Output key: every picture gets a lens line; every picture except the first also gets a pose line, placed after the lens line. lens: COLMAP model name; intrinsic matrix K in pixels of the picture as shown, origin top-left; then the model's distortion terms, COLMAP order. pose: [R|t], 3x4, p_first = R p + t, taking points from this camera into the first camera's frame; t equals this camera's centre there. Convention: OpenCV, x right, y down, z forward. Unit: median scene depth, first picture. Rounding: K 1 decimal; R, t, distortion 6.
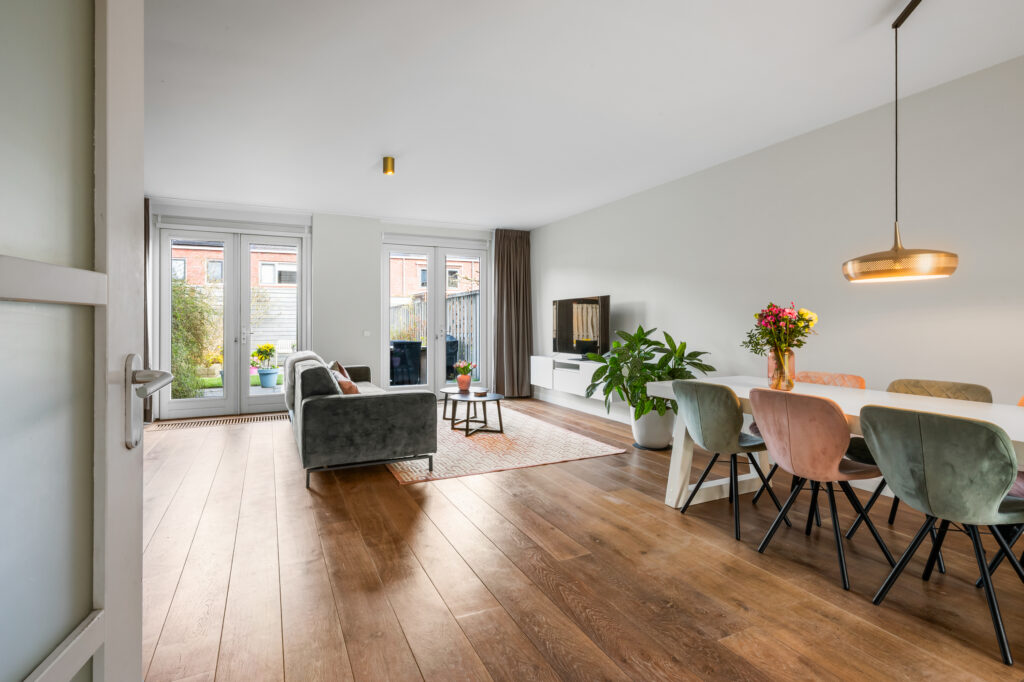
lens RADIAL K [[487.1, 0, 509.4], [0, 487.1, 346.2], [0, 0, 1]] dist [0.003024, -0.000046]
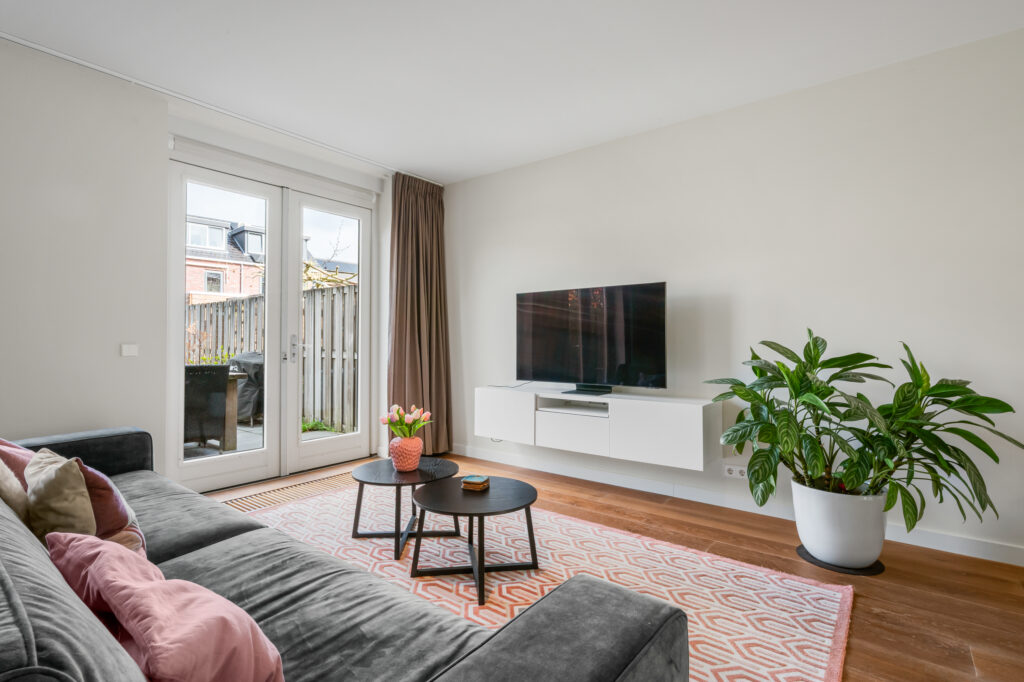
lens RADIAL K [[487.1, 0, 509.4], [0, 487.1, 346.2], [0, 0, 1]] dist [0.003024, -0.000046]
pose [[0.892950, 0.000244, 0.450155, -0.186036], [0.014663, 0.999453, -0.029628, -0.012001], [-0.449916, 0.033058, 0.892459, 0.457159]]
